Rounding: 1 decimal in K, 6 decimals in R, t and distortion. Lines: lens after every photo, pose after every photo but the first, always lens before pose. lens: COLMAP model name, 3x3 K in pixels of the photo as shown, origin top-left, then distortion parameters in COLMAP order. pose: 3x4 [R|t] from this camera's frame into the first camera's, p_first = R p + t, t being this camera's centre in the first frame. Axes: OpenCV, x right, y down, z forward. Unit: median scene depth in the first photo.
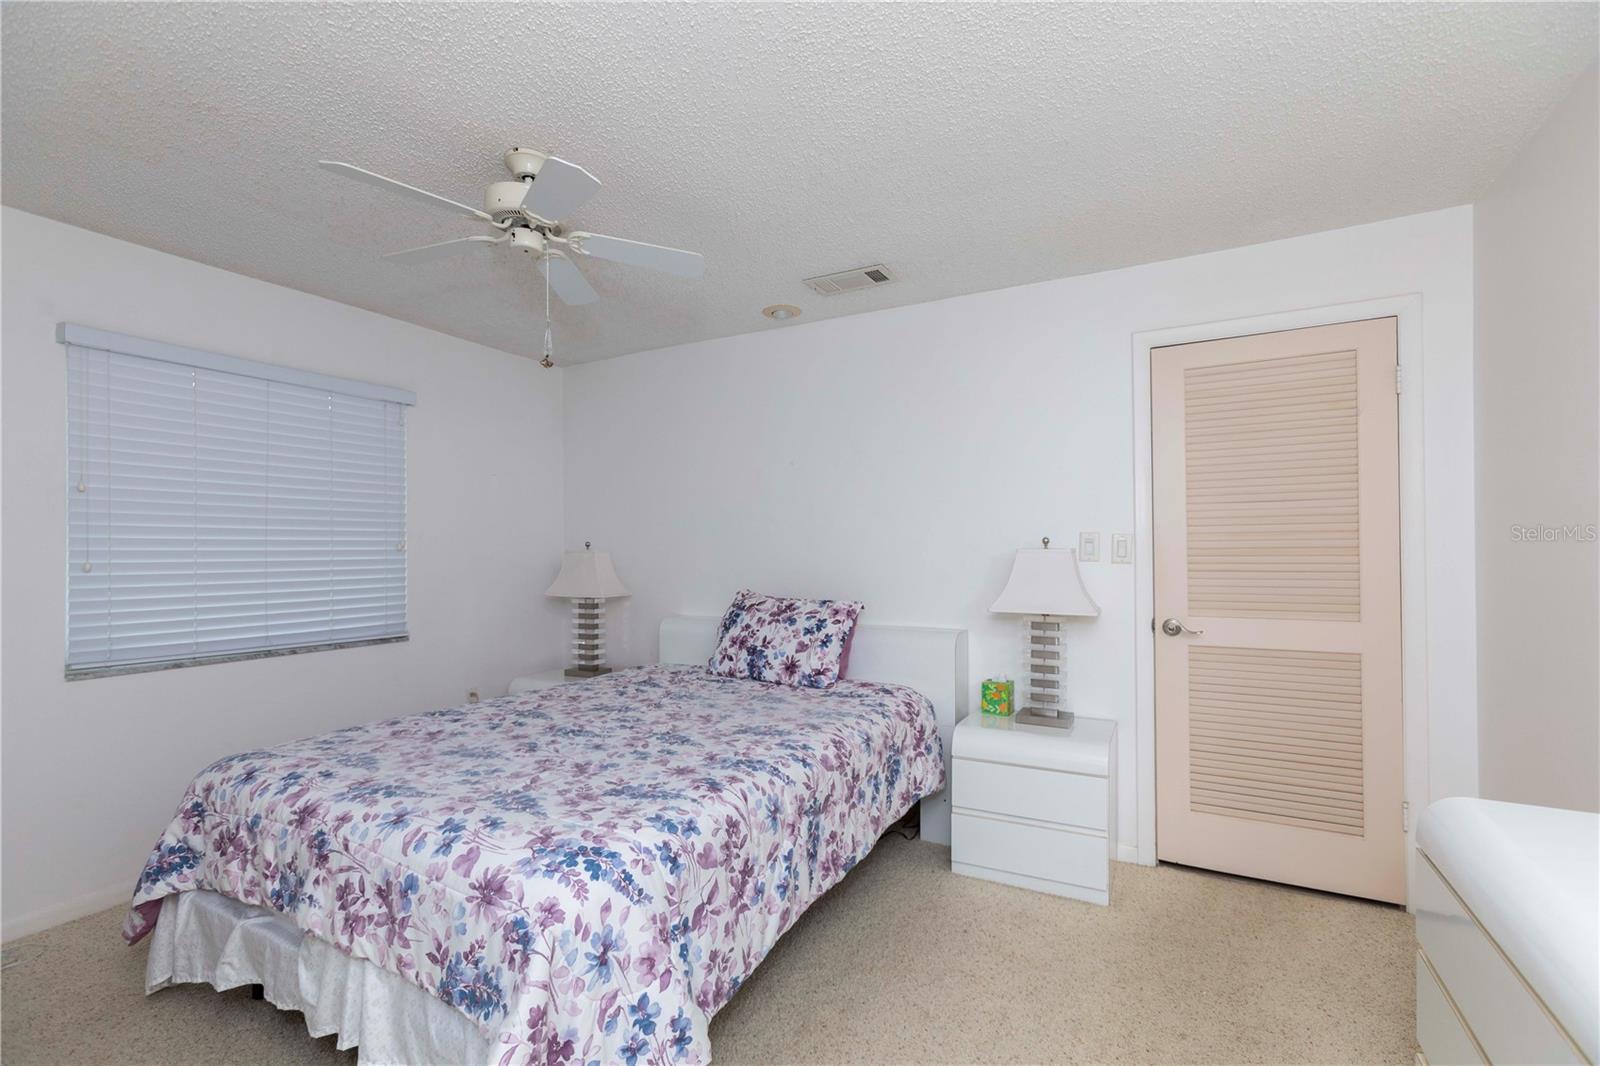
lens RADIAL K [[730.0, 0, 795.7], [0, 730.0, 548.9], [0, 0, 1]] dist [0.024018, 0.001260]
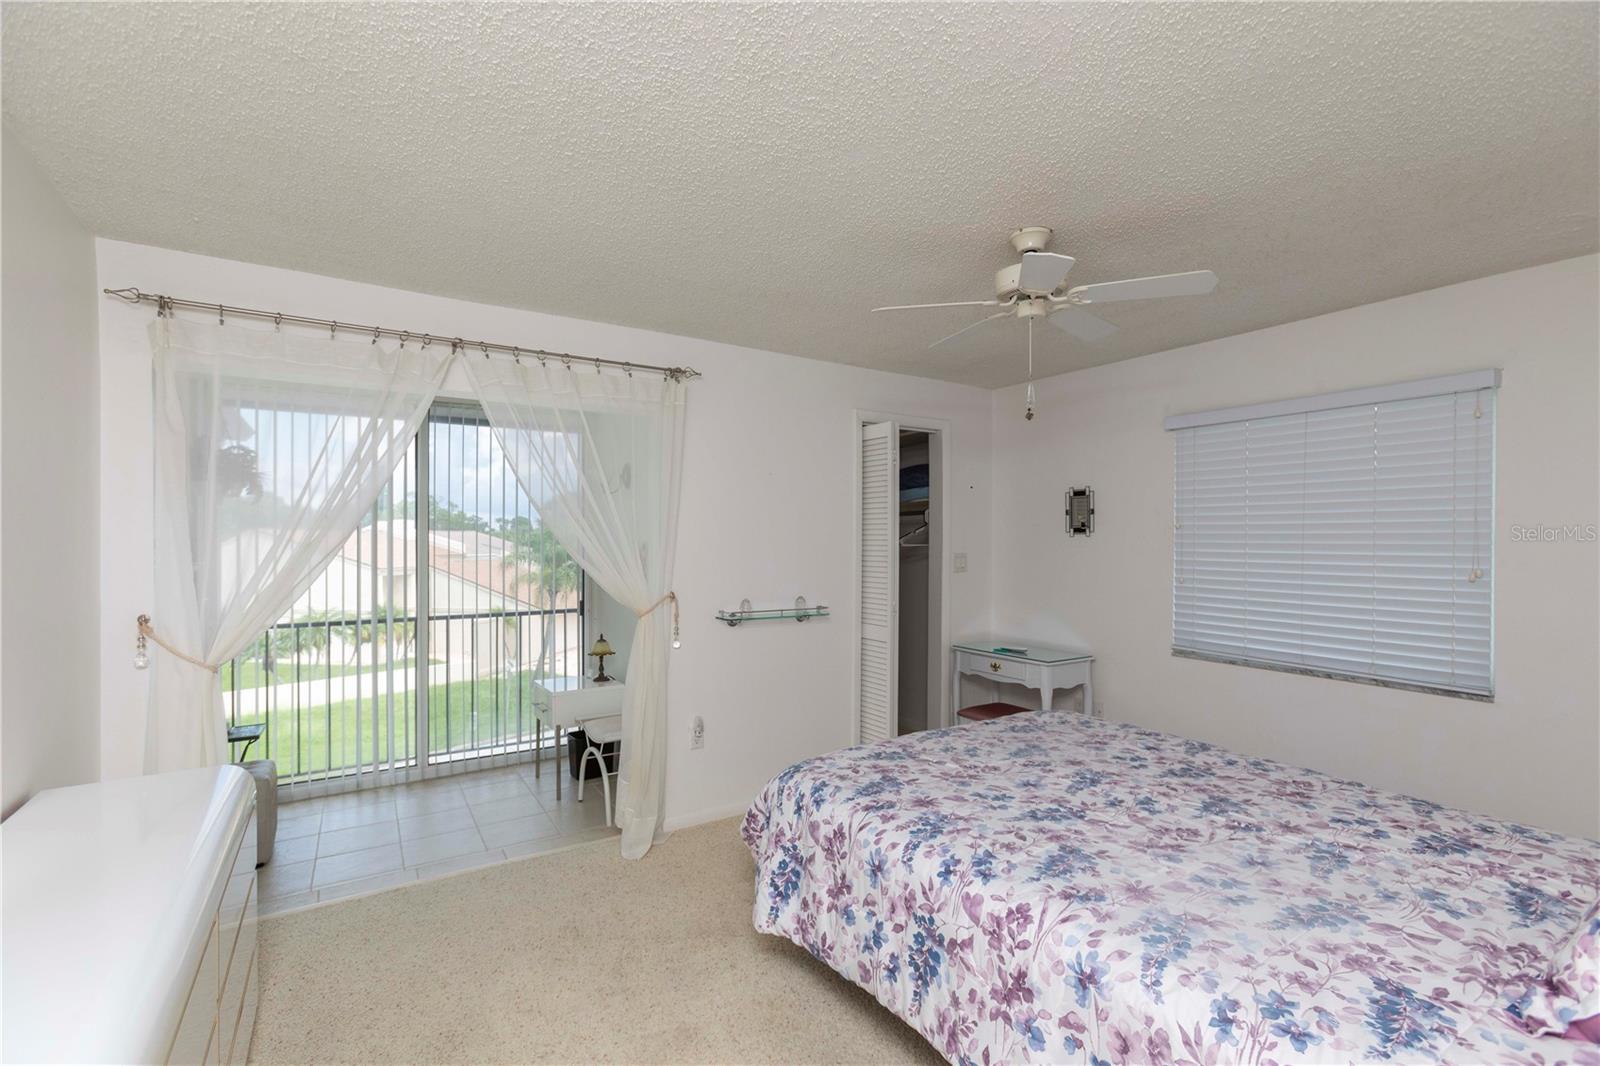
lens RADIAL K [[730.0, 0, 799.8], [0, 730.0, 529.5], [0, 0, 1]] dist [0.024018, 0.001260]
pose [[-0.498441, -0.006100, -0.866902, 0.767823], [0.004675, 0.999942, -0.009724, -0.074651], [0.866911, -0.008900, -0.498383, 1.227036]]
